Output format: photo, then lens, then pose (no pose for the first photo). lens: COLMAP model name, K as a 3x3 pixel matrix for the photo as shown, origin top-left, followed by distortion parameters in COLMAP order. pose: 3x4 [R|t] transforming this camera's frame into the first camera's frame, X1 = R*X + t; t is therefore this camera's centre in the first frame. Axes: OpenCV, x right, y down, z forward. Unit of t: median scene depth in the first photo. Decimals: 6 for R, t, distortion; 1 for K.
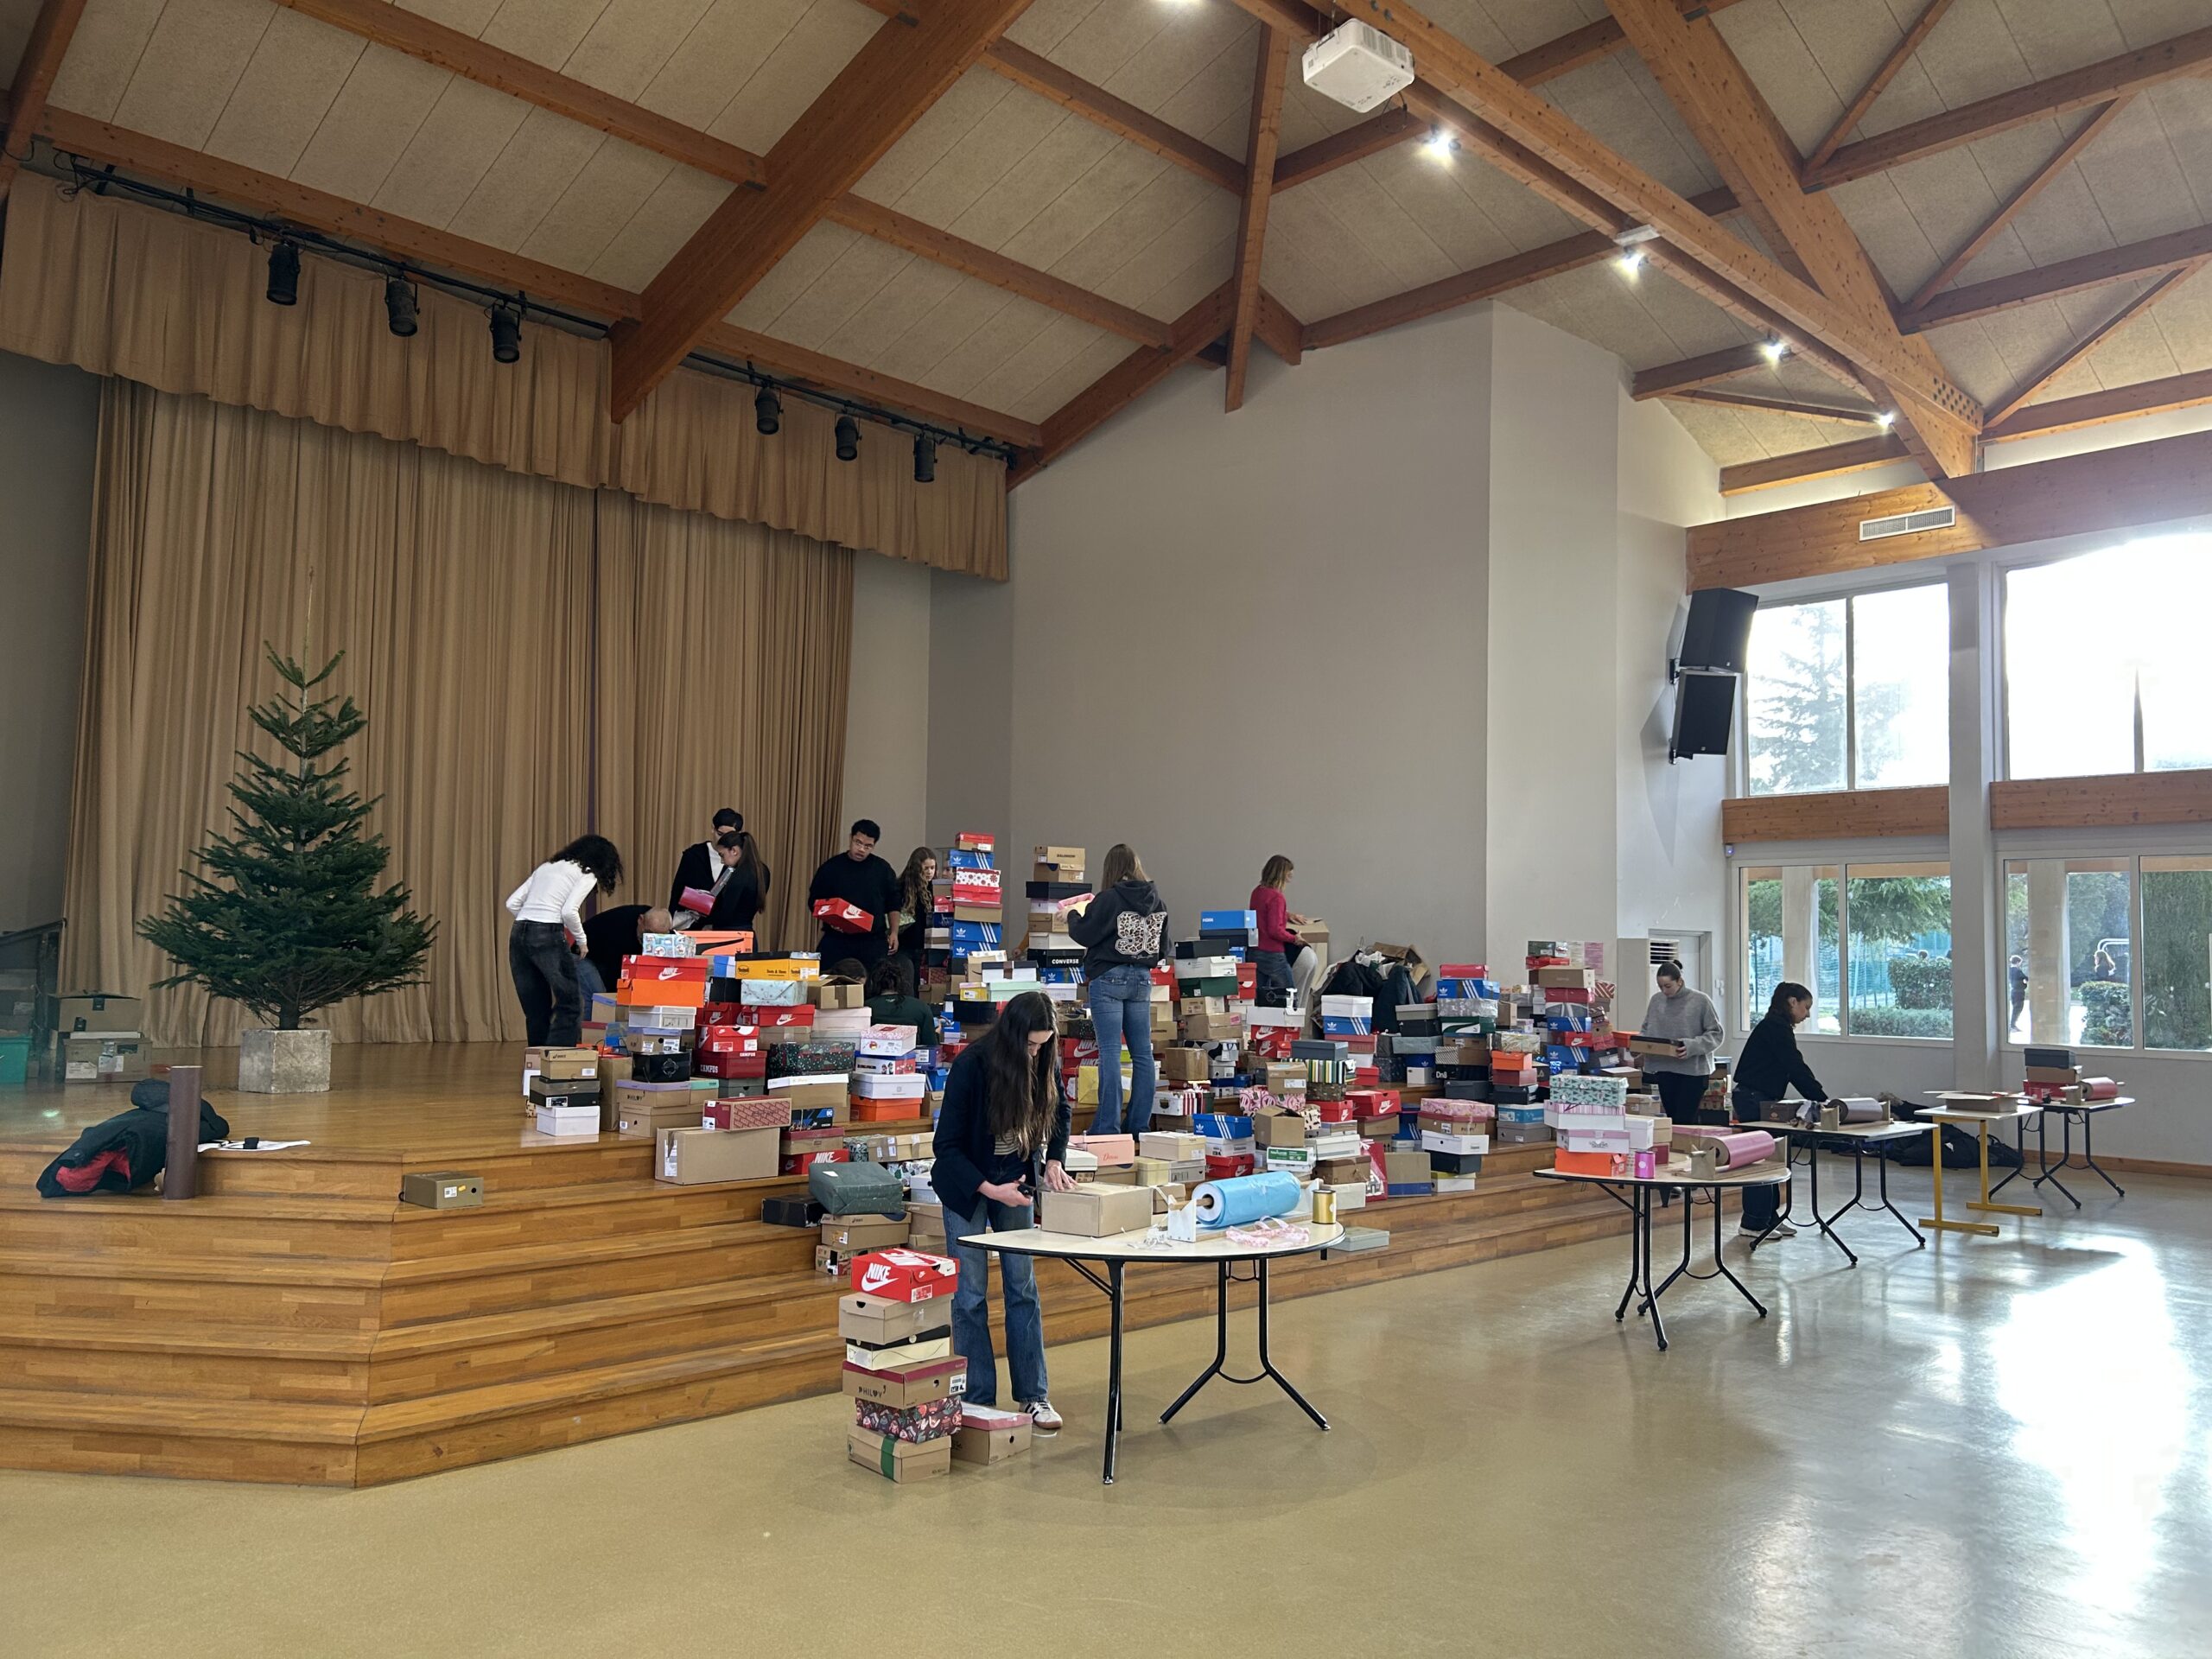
lens RADIAL K [[1658.6, 0, 1112.9], [0, 1658.6, 828.9], [0, 0, 1]] dist [0.033298, -0.040979]
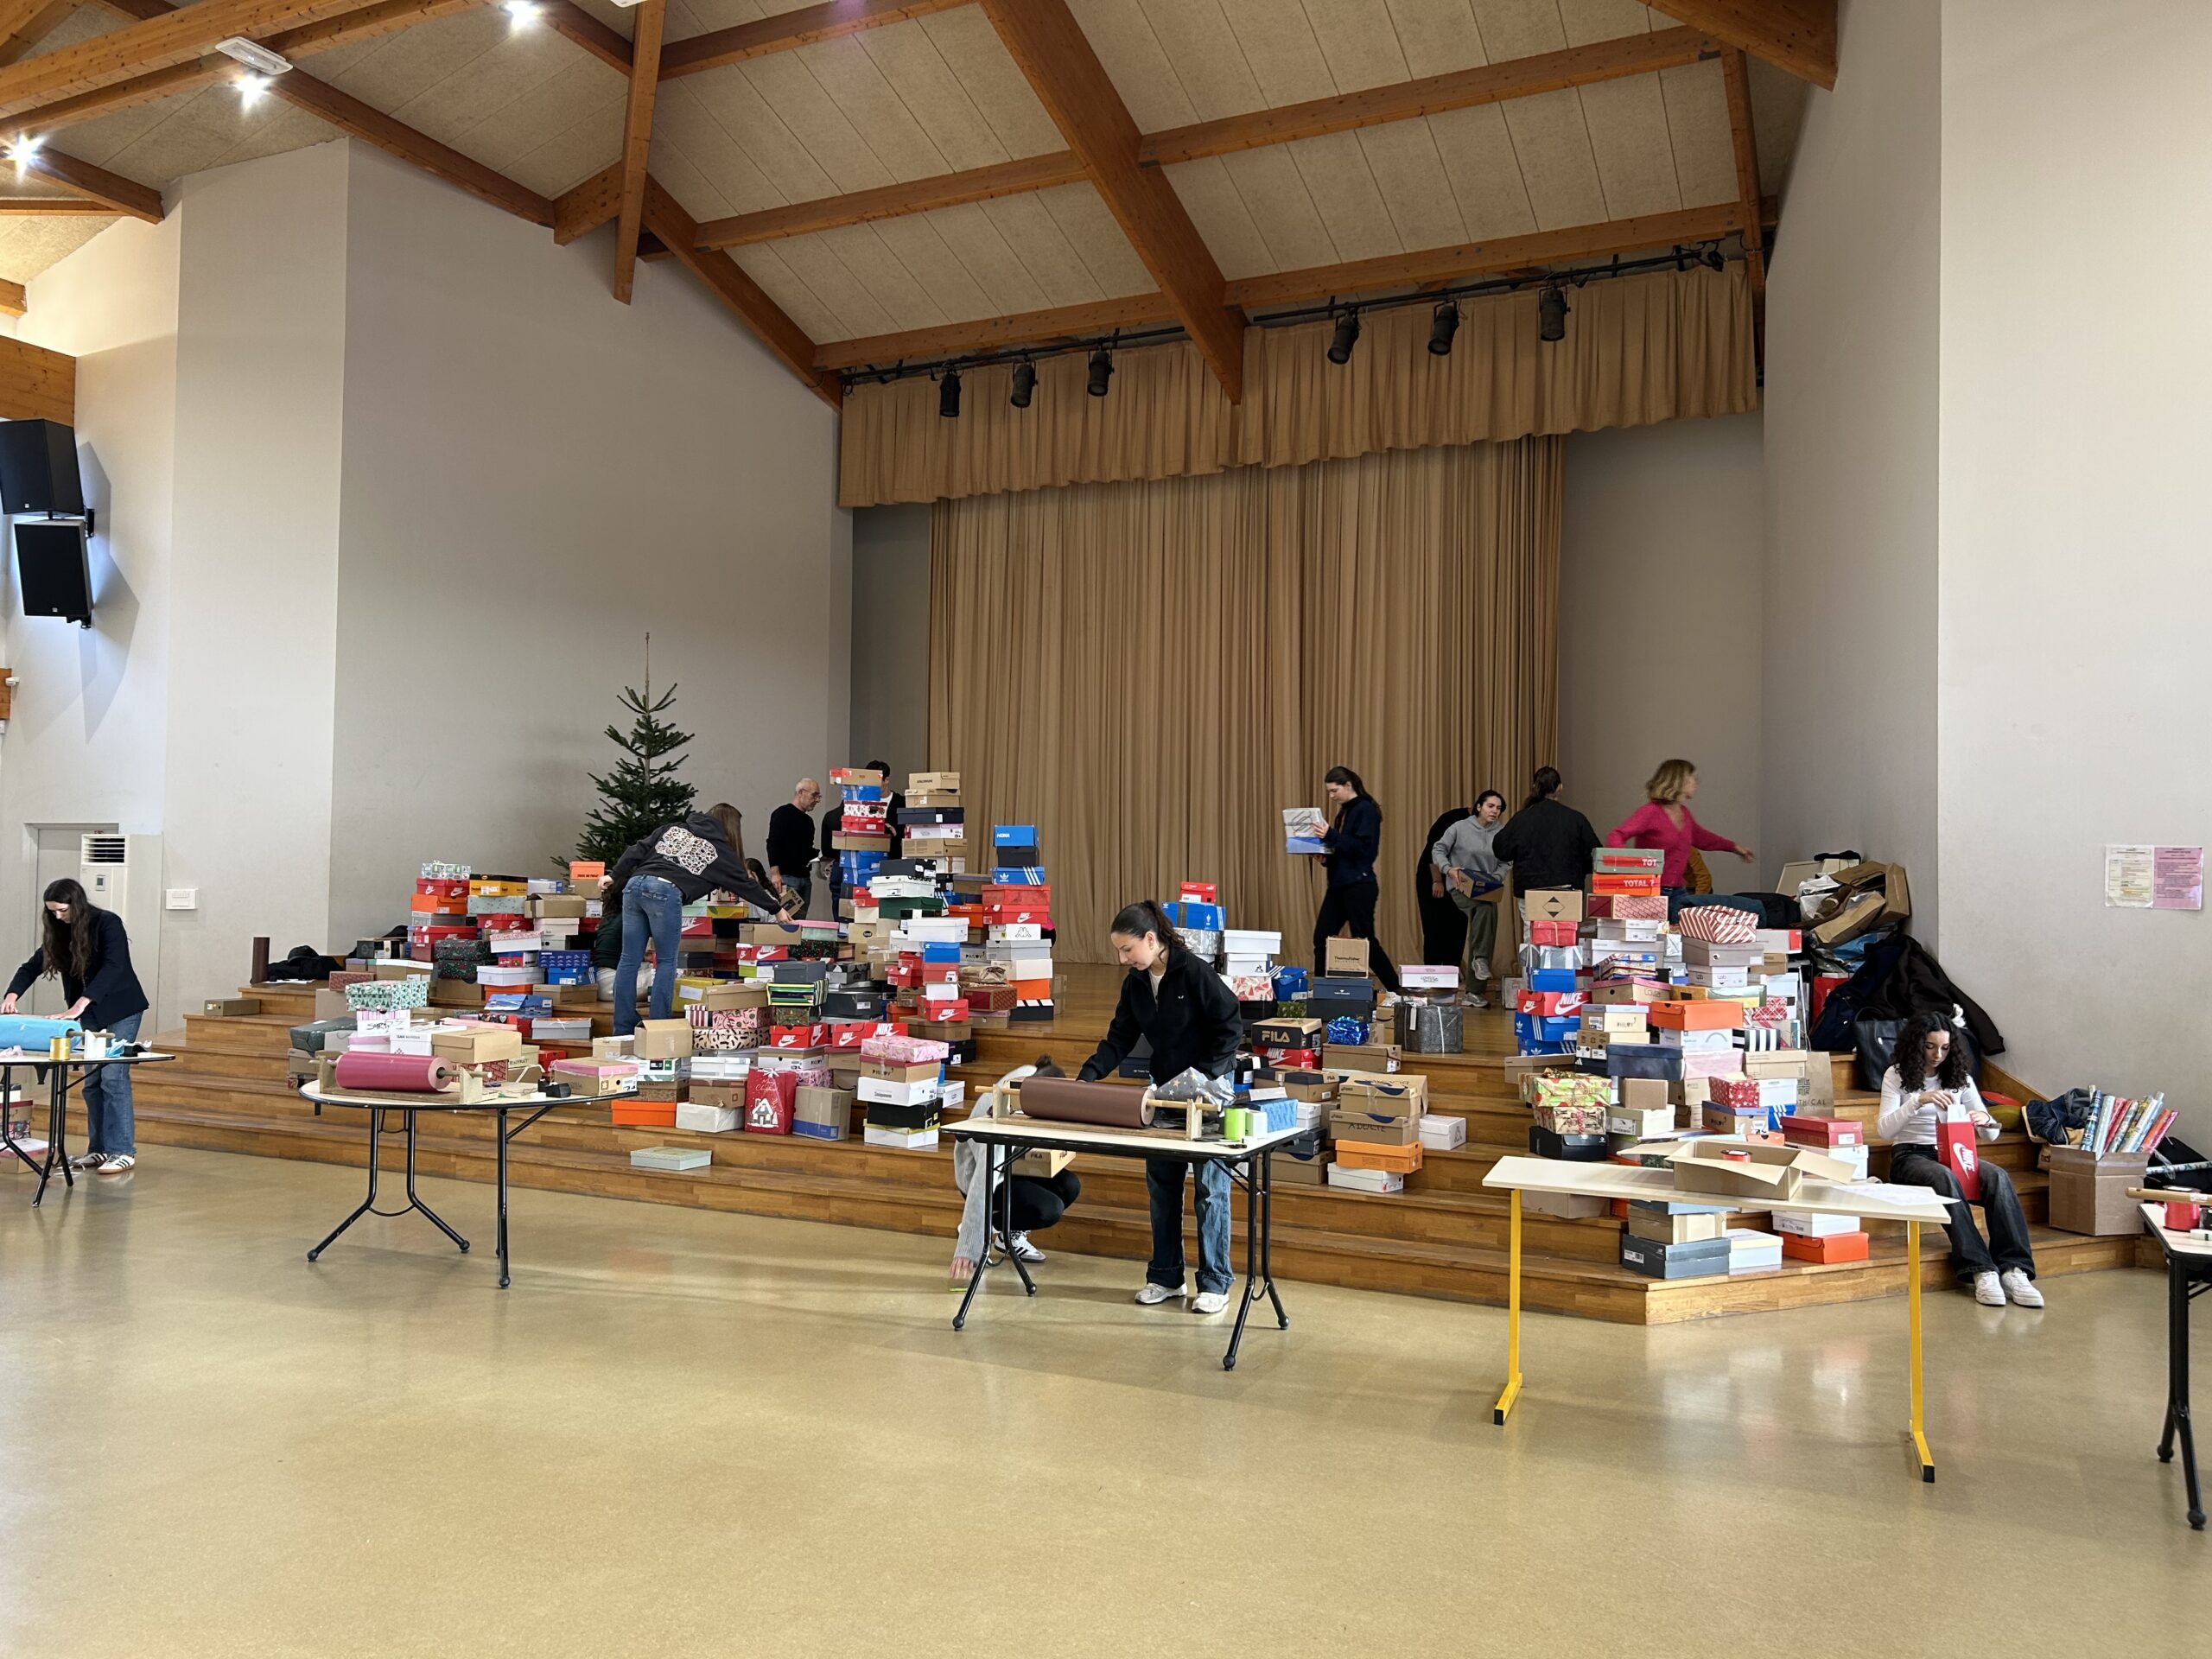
lens RADIAL K [[1697.5, 0, 1106.0], [0, 1697.5, 829.5], [0, 0, 1]] dist [0.044335, -0.045193]
pose [[0.326253, -0.042868, -0.944310, 0.728307], [0.067630, 0.997470, -0.021915, 0.052883], [0.942860, -0.056714, 0.328327, 0.553816]]
